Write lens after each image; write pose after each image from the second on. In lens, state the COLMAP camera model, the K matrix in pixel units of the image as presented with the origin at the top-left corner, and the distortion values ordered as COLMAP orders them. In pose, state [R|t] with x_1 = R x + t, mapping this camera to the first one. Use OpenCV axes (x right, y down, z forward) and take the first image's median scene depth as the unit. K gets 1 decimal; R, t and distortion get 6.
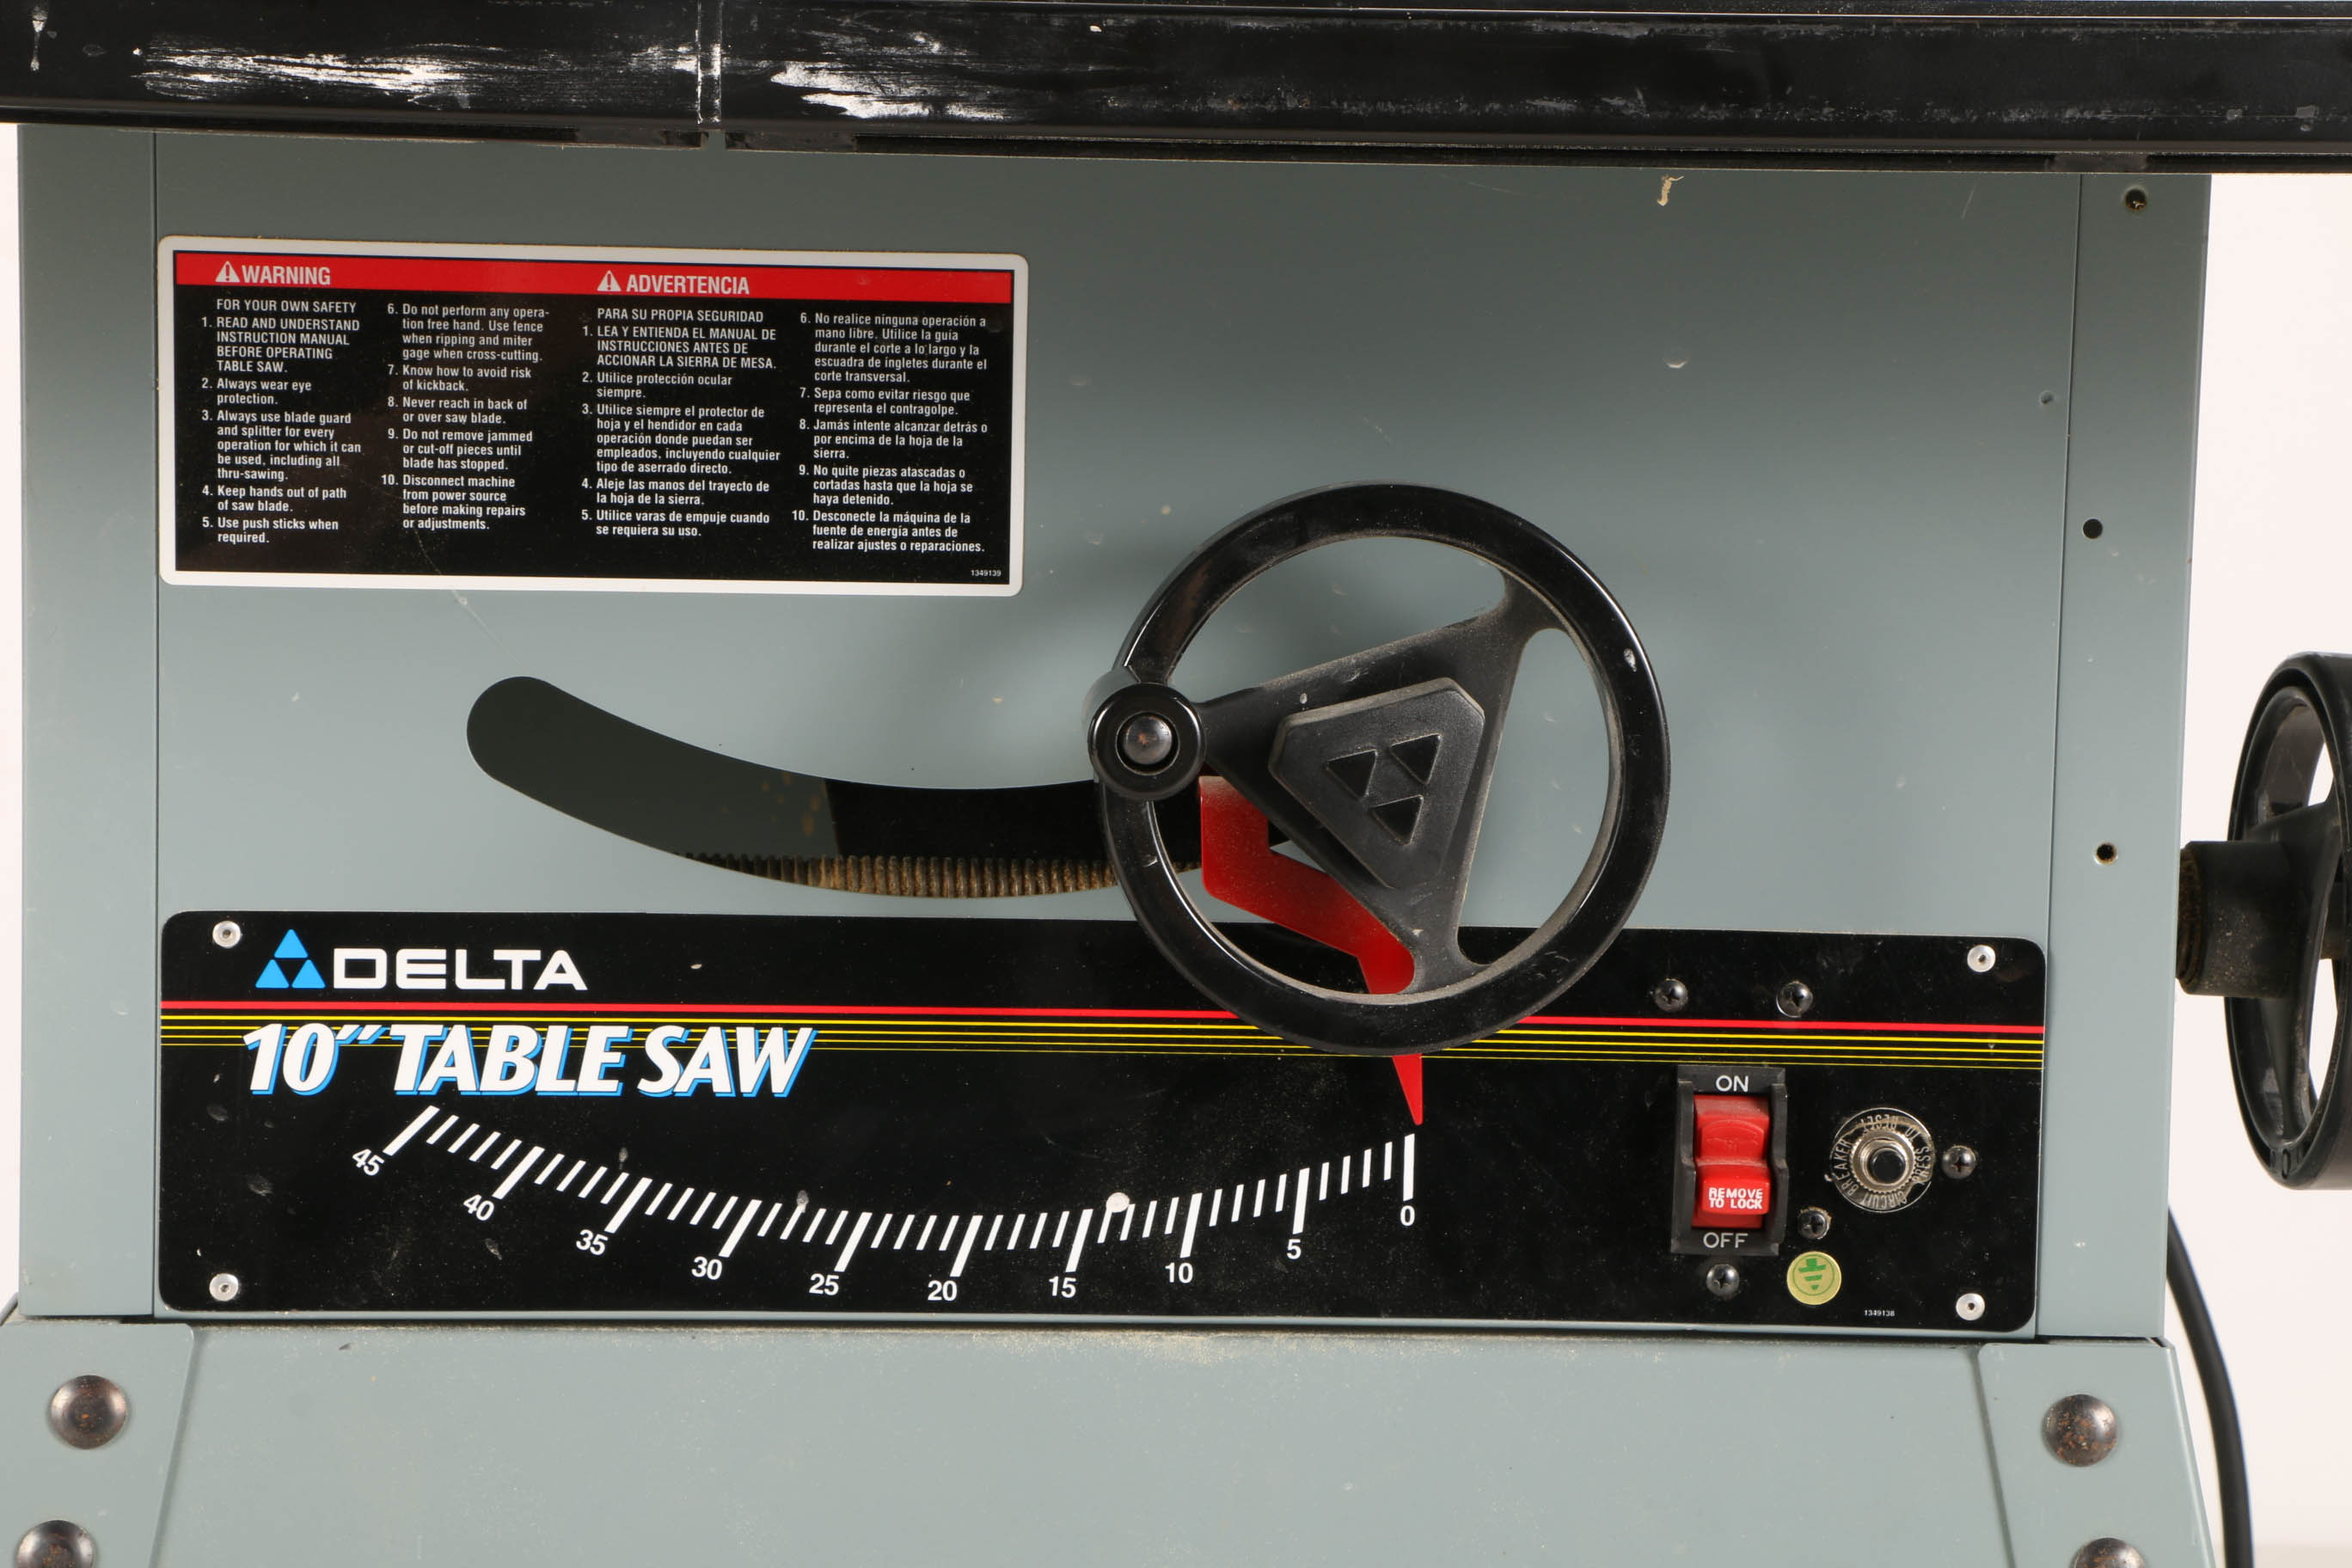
lens RADIAL K [[6023.8, 0, 1176.0], [0, 6023.8, 784.0], [0, 0, 1]] dist [0.322619, 0.929989]
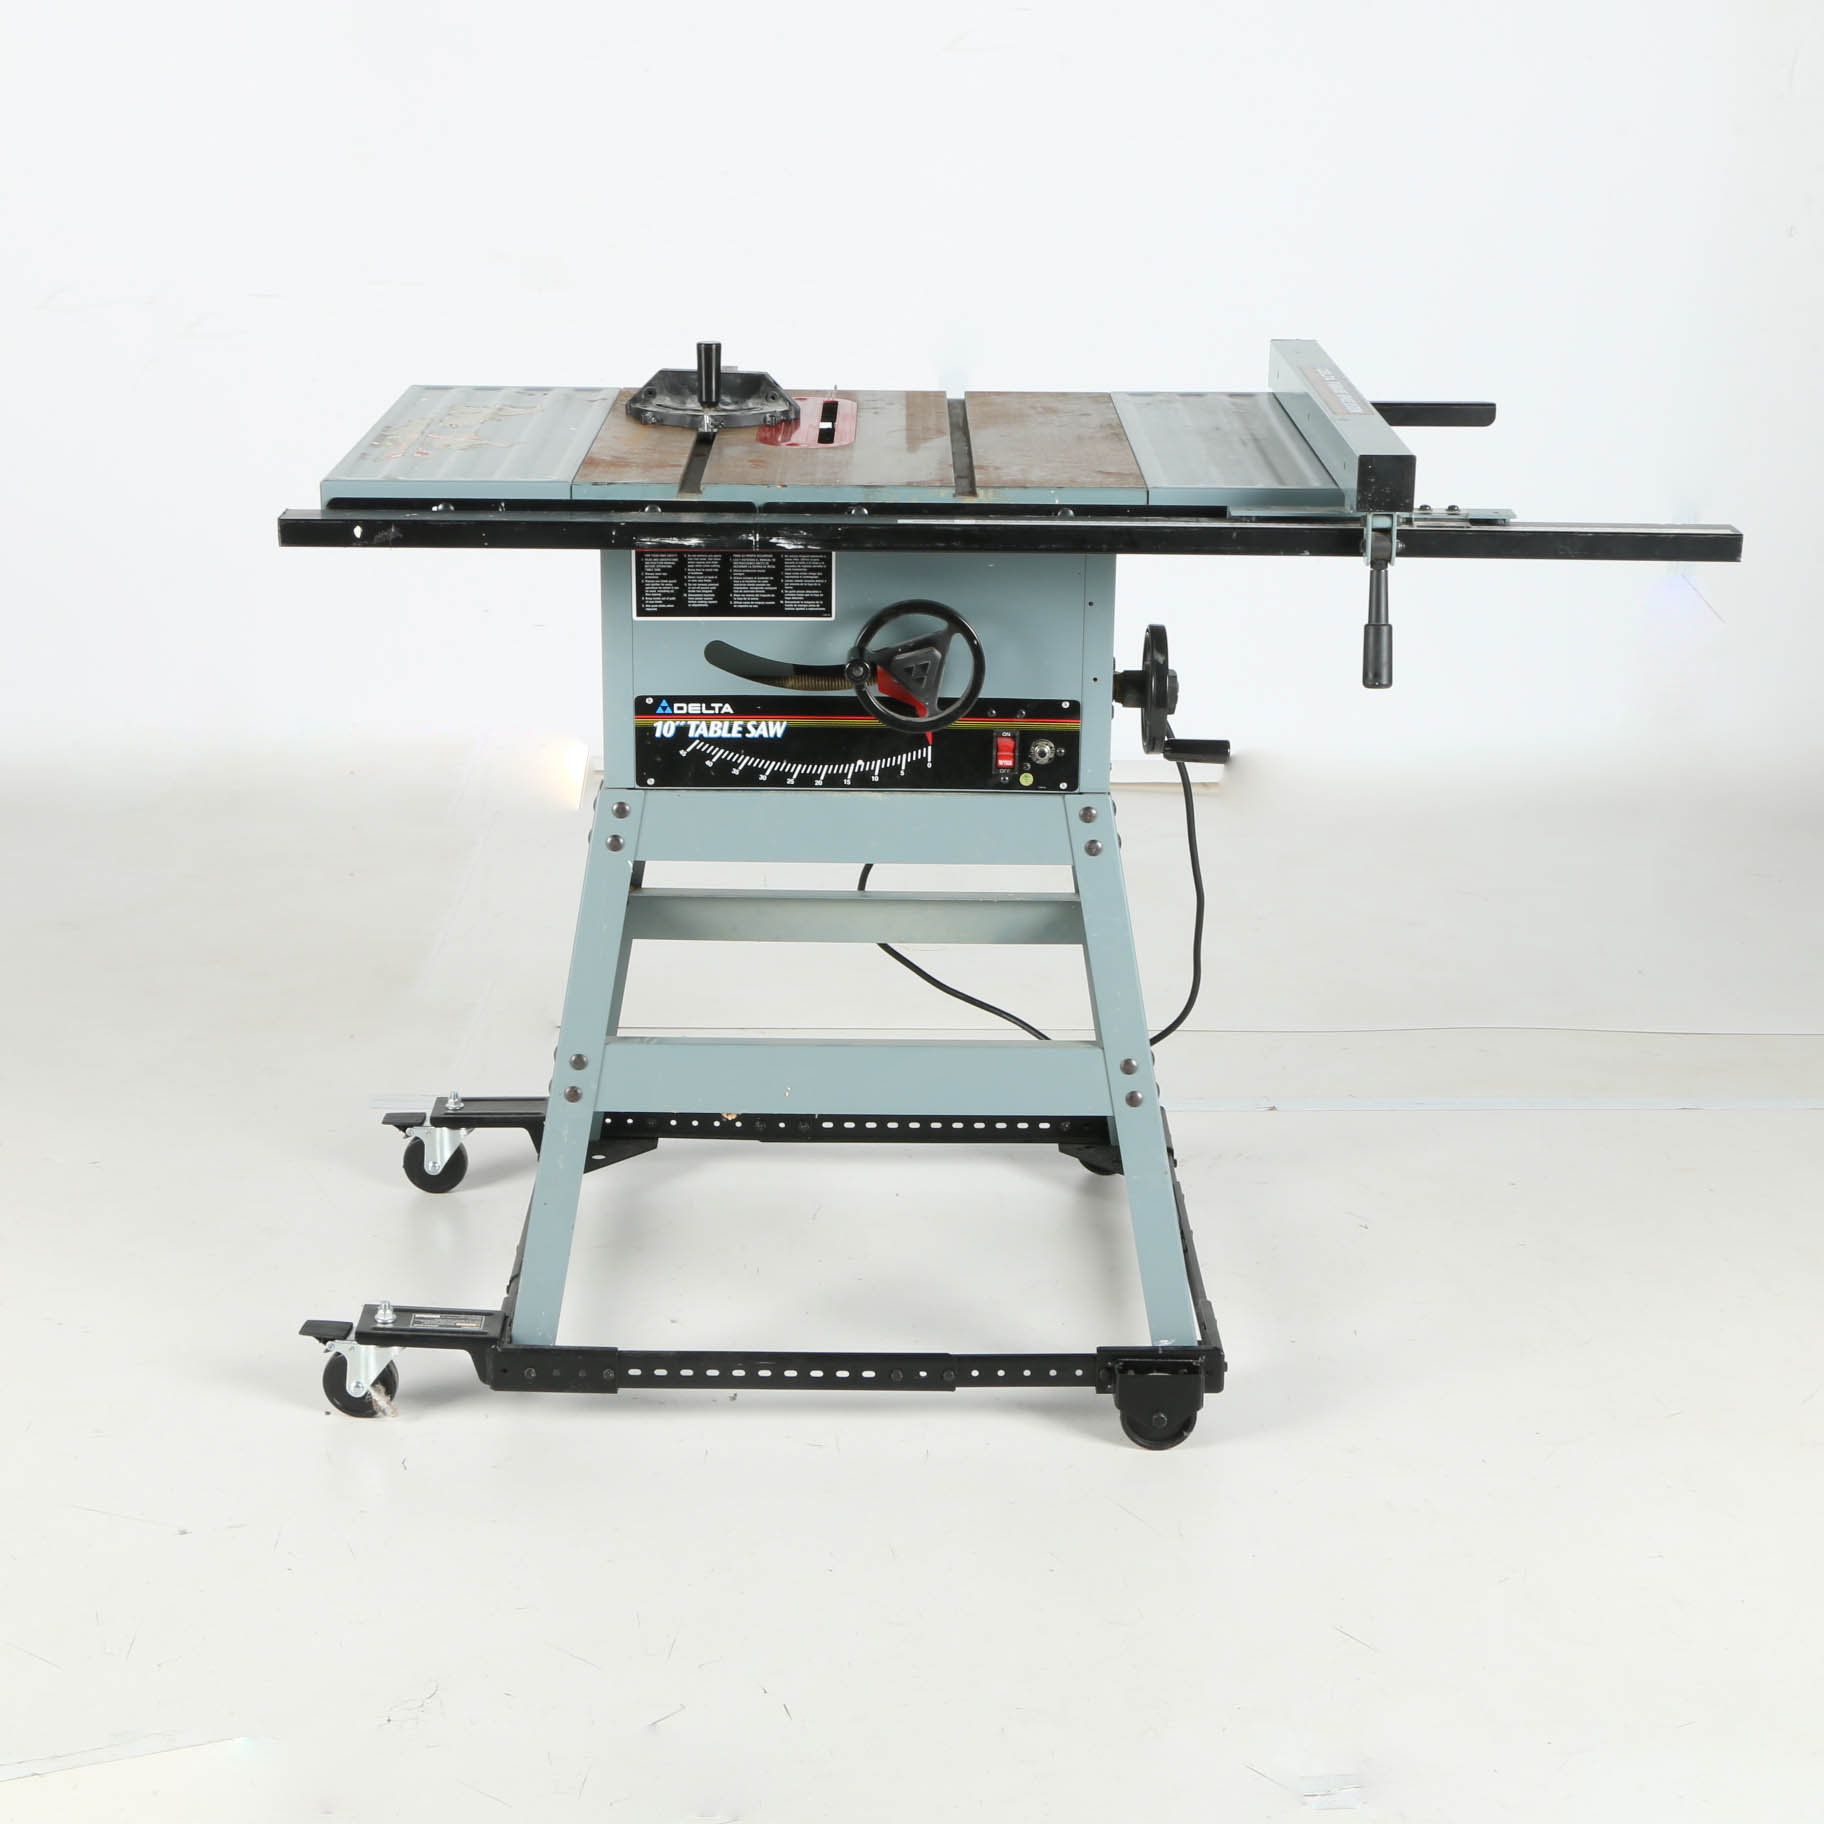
lens RADIAL K [[3172.2, 0, 912.0], [0, 3172.2, 912.0], [0, 0, 1]] dist [-0.001942, 0.000456]
pose [[0.999006, 0.004473, -0.044353, 0.125775], [0.004380, 0.980289, 0.197522, -0.266142], [0.044362, -0.197520, 0.979295, -1.187669]]
